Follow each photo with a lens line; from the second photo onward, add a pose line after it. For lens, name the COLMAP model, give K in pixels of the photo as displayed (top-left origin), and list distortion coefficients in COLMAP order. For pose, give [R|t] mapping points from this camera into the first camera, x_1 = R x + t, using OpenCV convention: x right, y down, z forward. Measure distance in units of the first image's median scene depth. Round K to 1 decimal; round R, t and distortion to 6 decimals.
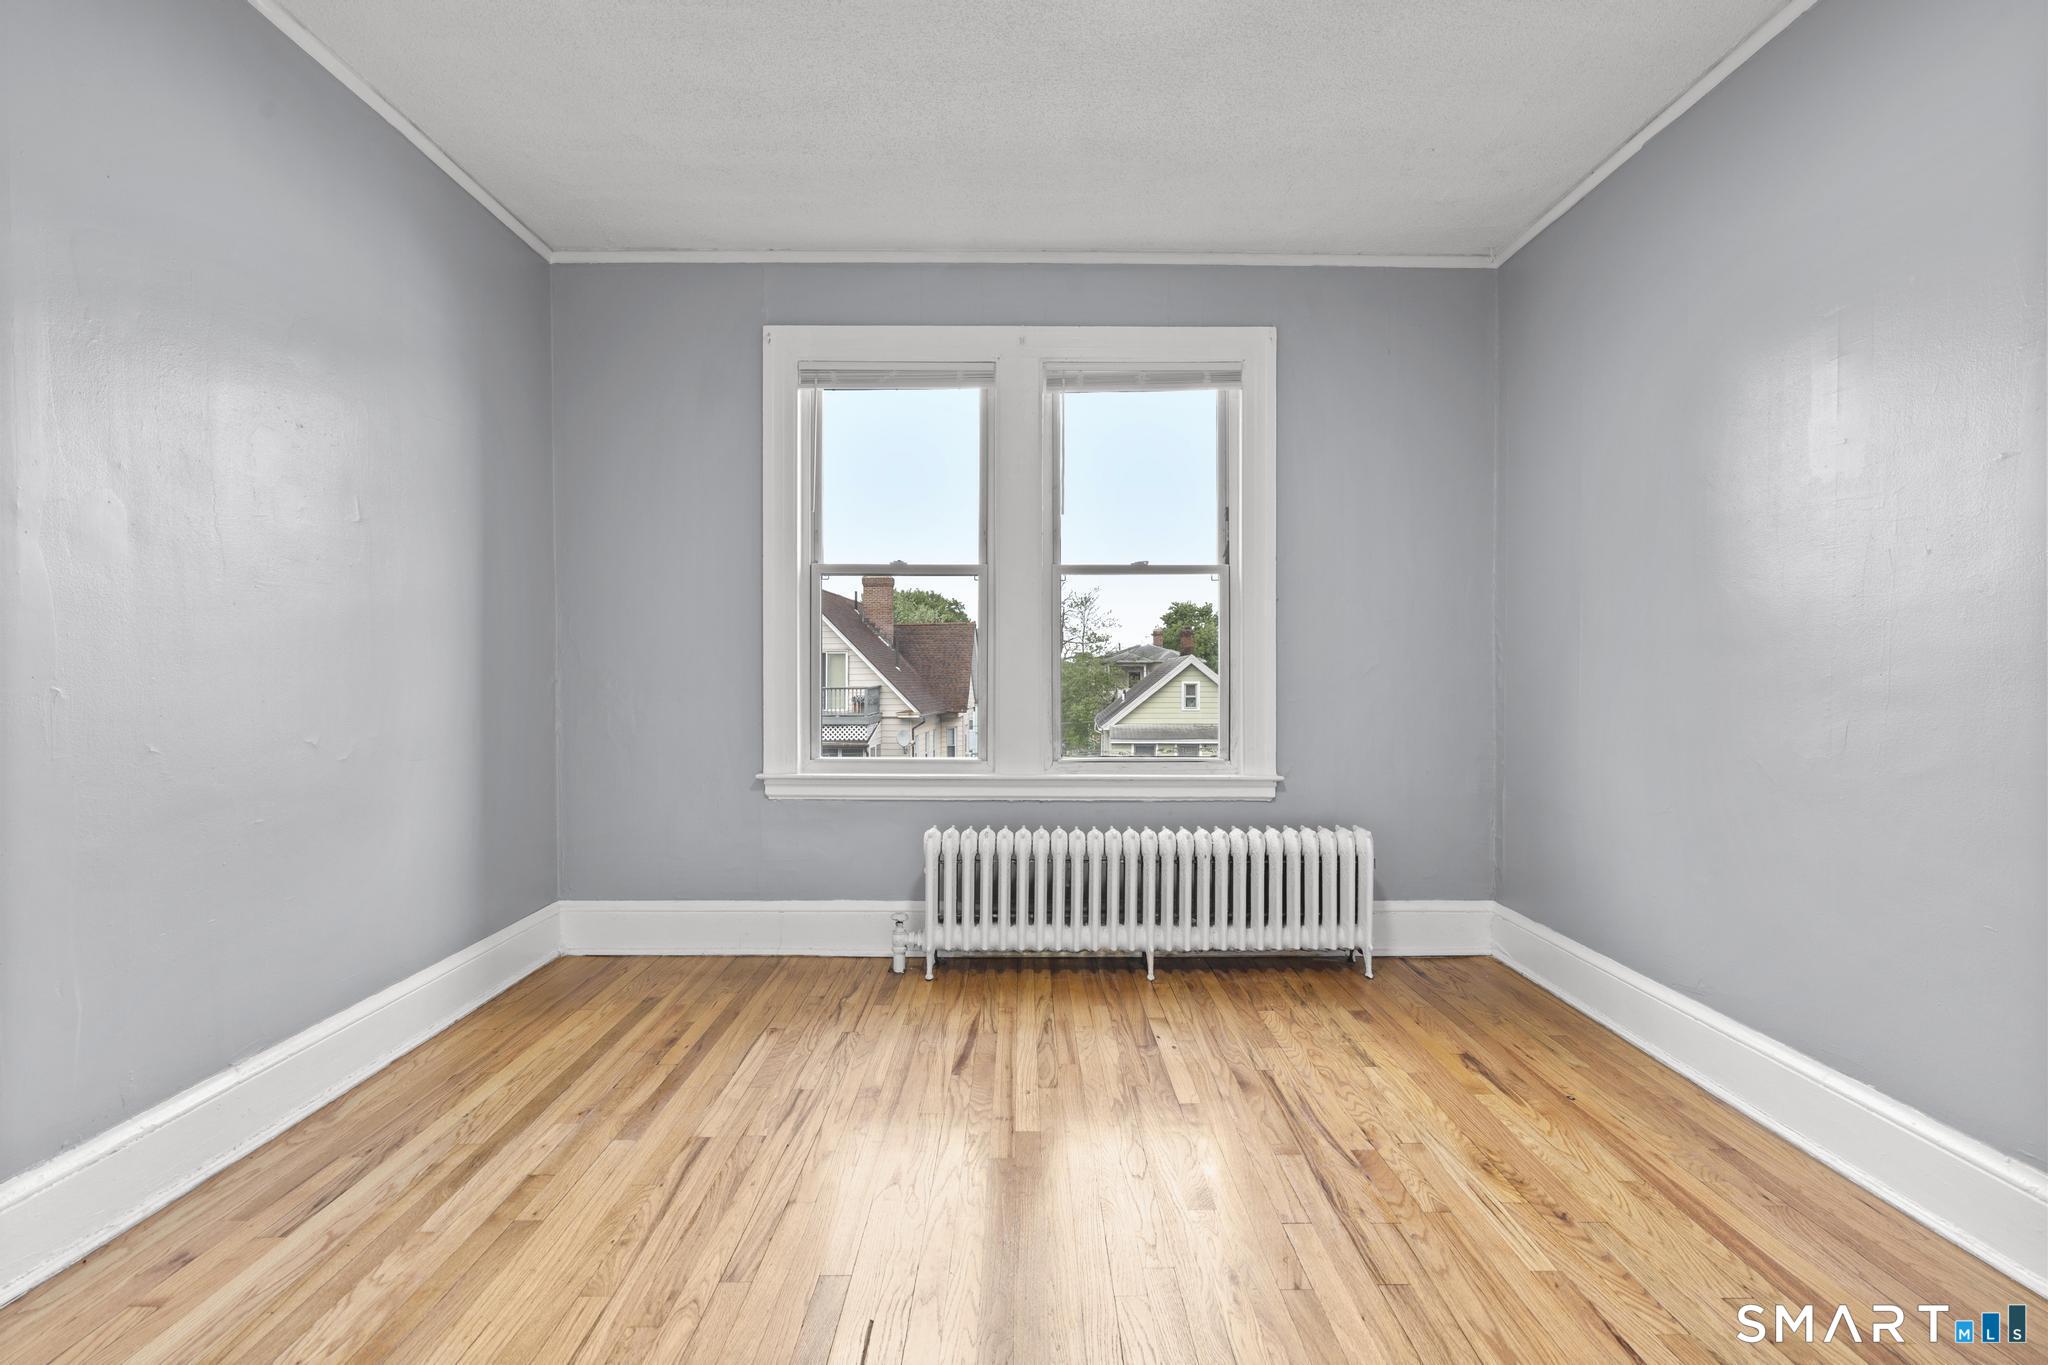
lens RADIAL K [[922.3, 0, 1030.0], [0, 922.3, 681.8], [0, 0, 1]] dist [-0.009081, 0.005231]
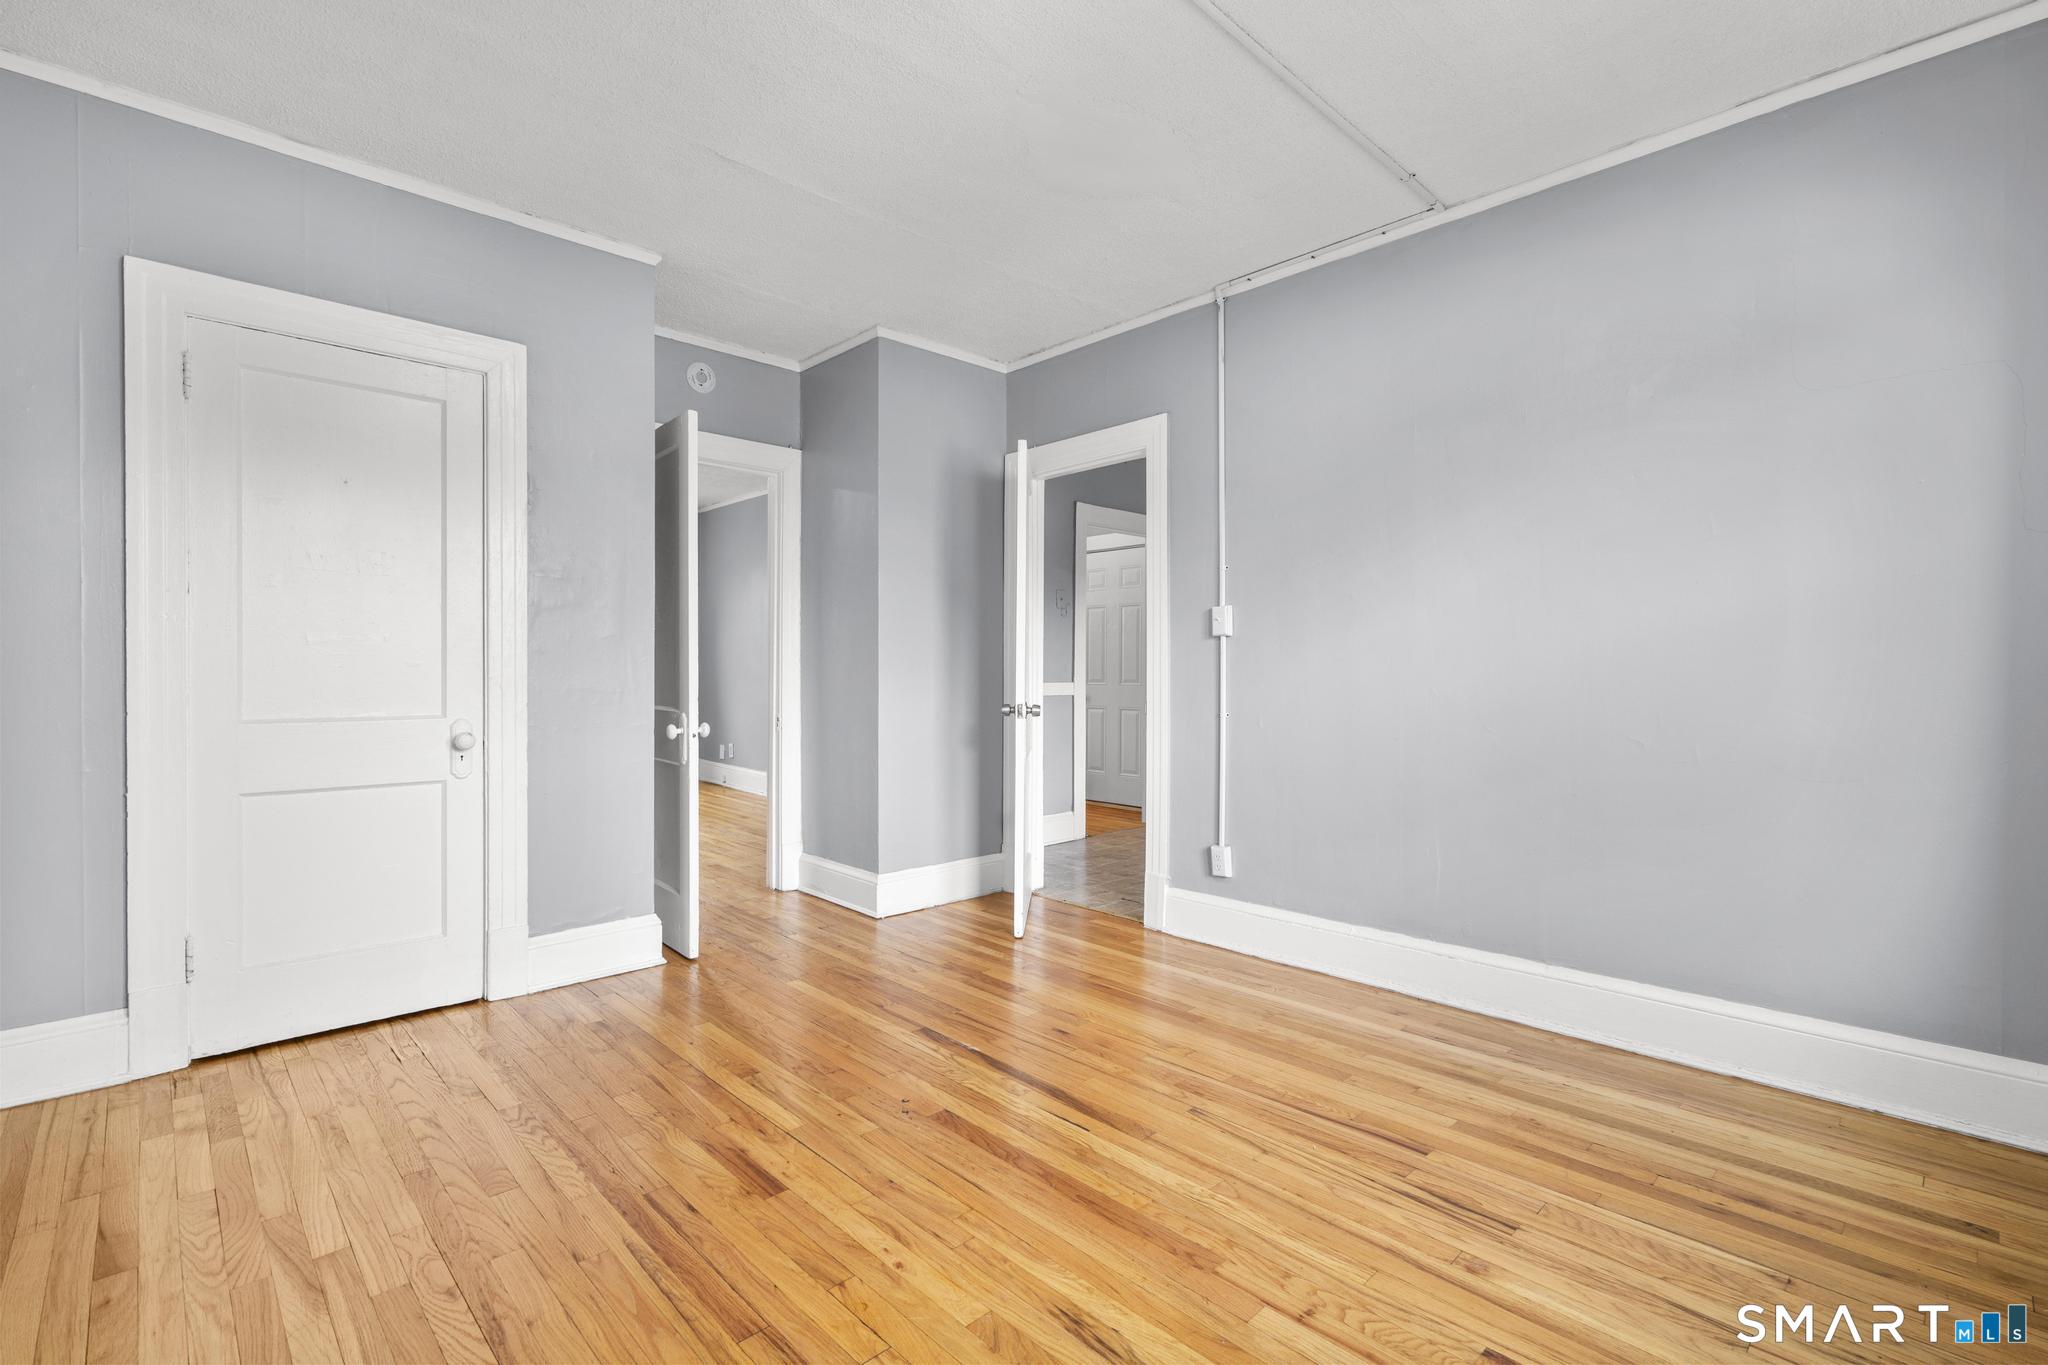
lens RADIAL K [[928.3, 0, 1024.0], [0, 928.3, 682.5], [0, 0, 1]] dist [0.002527, 0.000546]
pose [[-0.729326, 0.004600, -0.684151, 0.450457], [-0.010828, 0.999775, 0.018265, -0.014580], [0.684081, 0.020729, -0.729111, 1.001099]]
